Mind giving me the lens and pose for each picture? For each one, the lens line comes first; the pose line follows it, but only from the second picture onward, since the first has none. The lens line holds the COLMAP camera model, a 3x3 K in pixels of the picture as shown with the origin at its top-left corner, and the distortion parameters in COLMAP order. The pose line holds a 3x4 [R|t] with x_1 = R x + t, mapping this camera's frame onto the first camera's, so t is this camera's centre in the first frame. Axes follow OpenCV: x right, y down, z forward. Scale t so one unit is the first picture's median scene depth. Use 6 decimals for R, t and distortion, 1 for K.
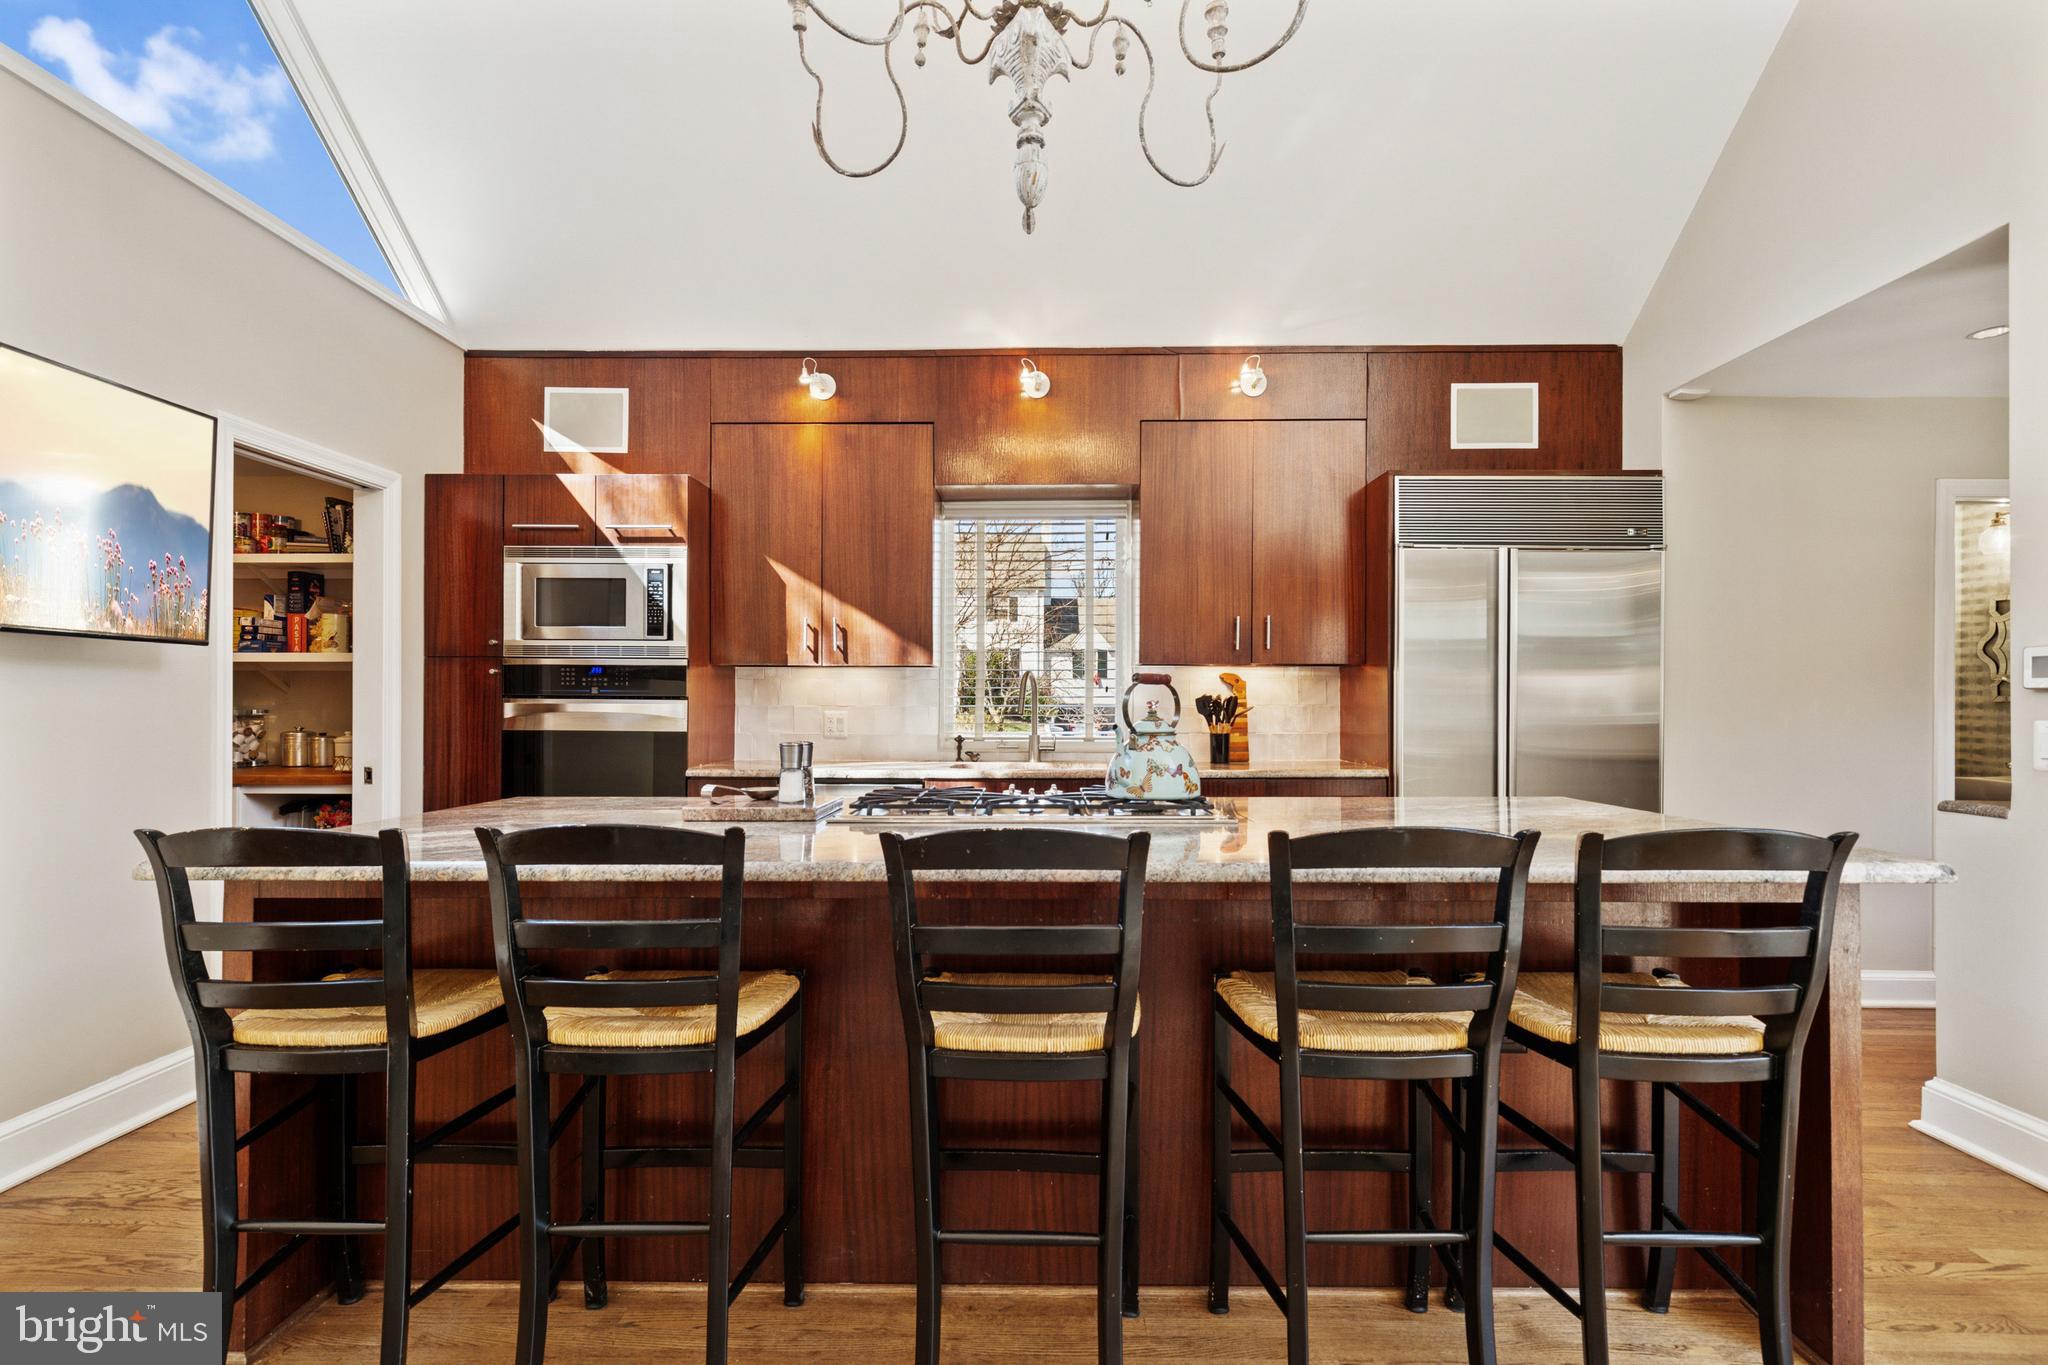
lens RADIAL K [[960.8, 0, 1019.7], [0, 960.8, 683.8], [0, 0, 1]] dist [0.012397, -0.000035]
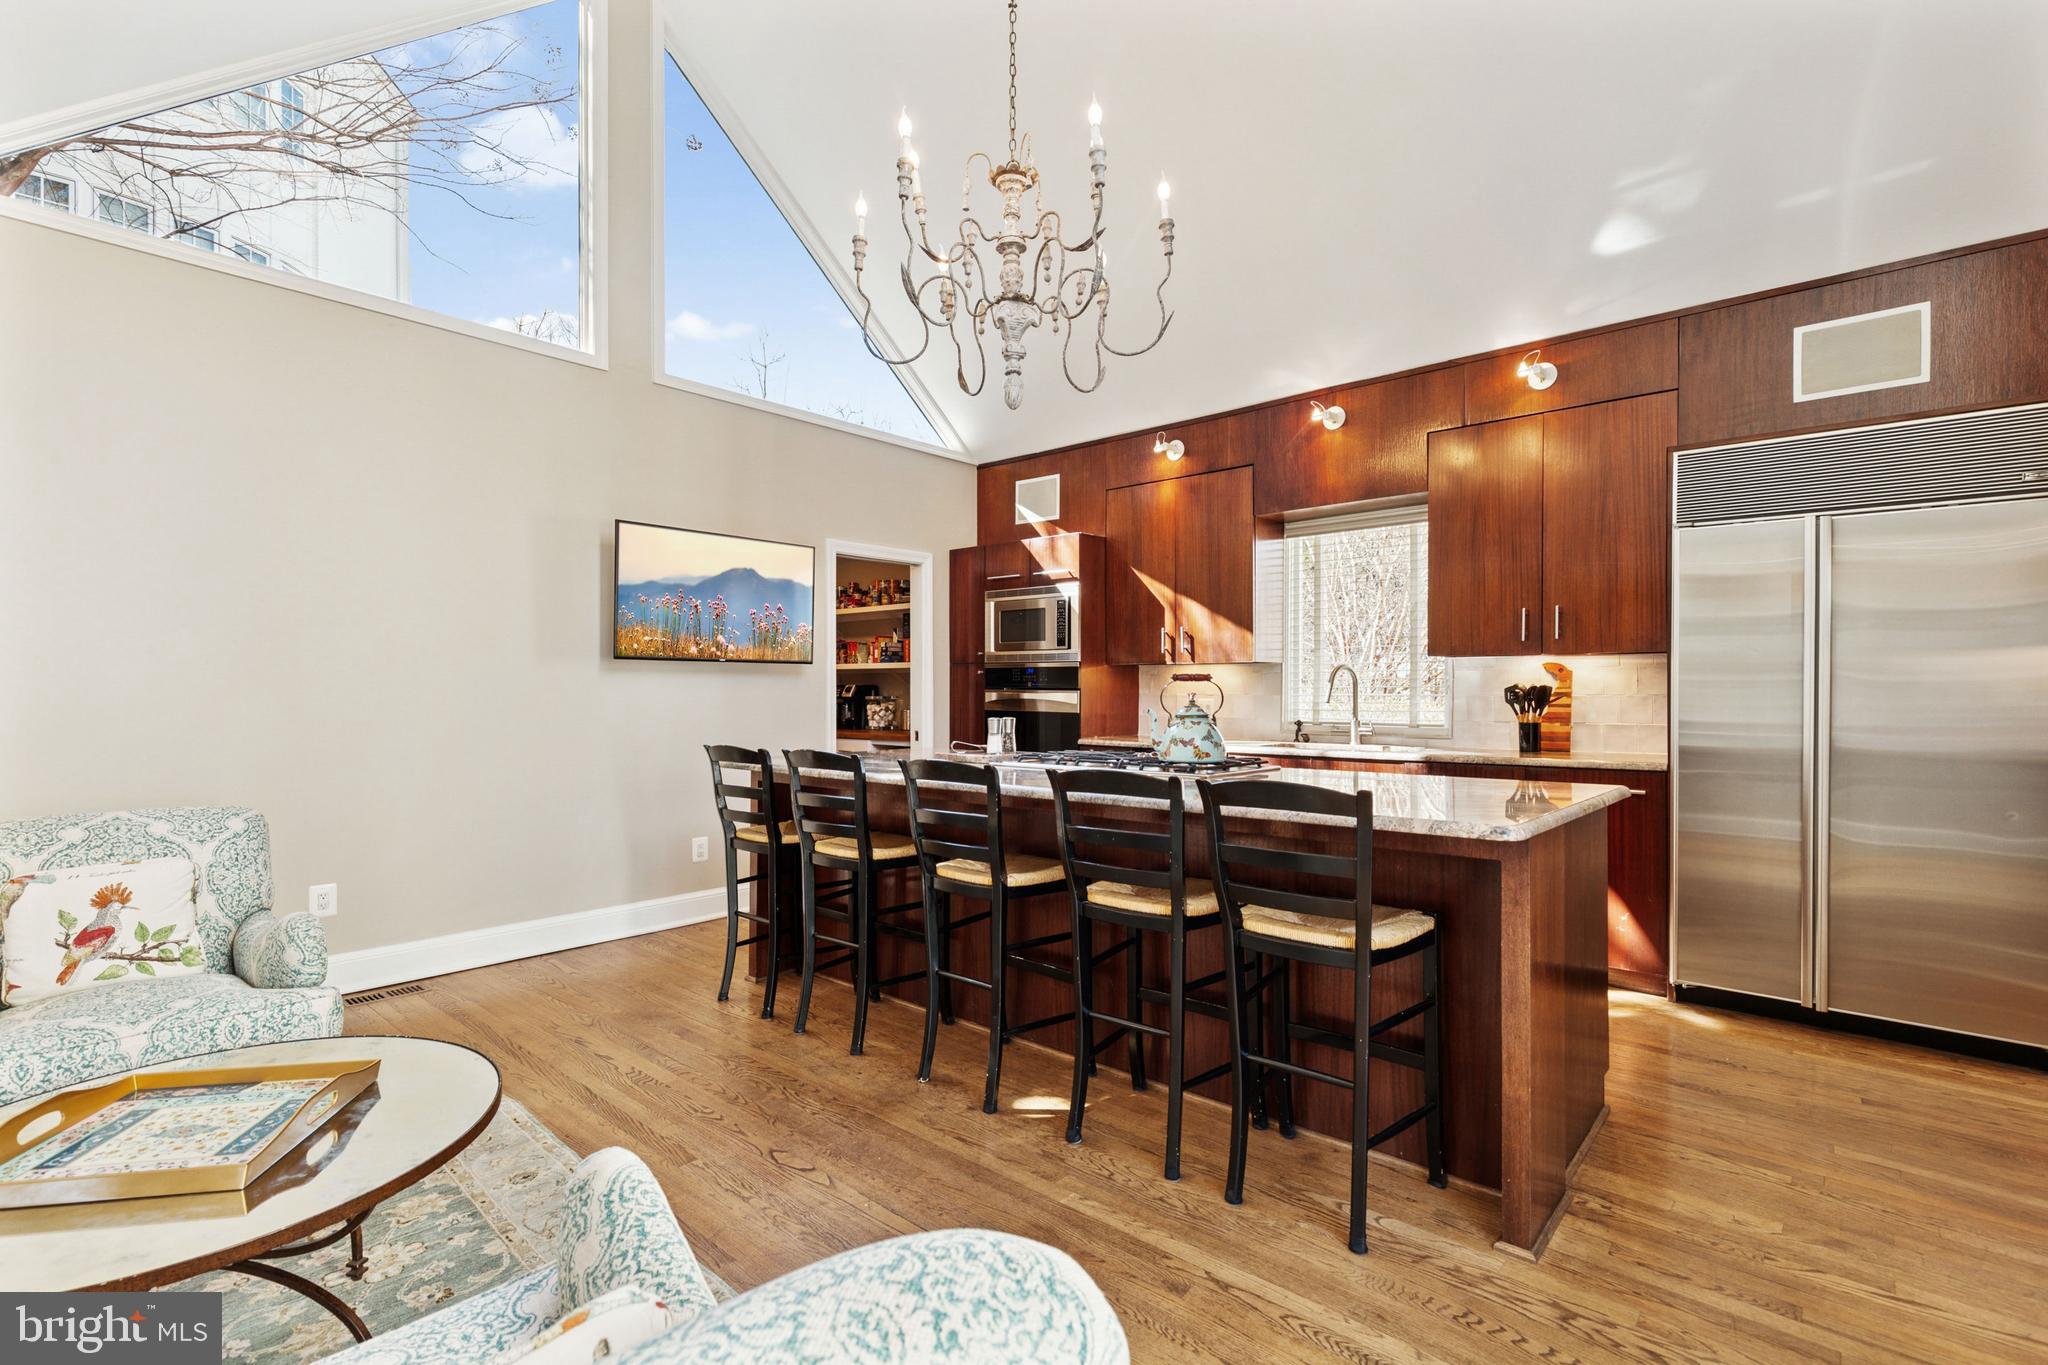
lens RADIAL K [[960.8, 0, 1035.0], [0, 960.8, 684.9], [0, 0, 1]] dist [0.012397, -0.000035]
pose [[0.761372, -0.004549, -0.648300, 0.495580], [0.014328, 0.999849, 0.009812, -0.005972], [0.648157, -0.016760, 0.761322, -0.121630]]
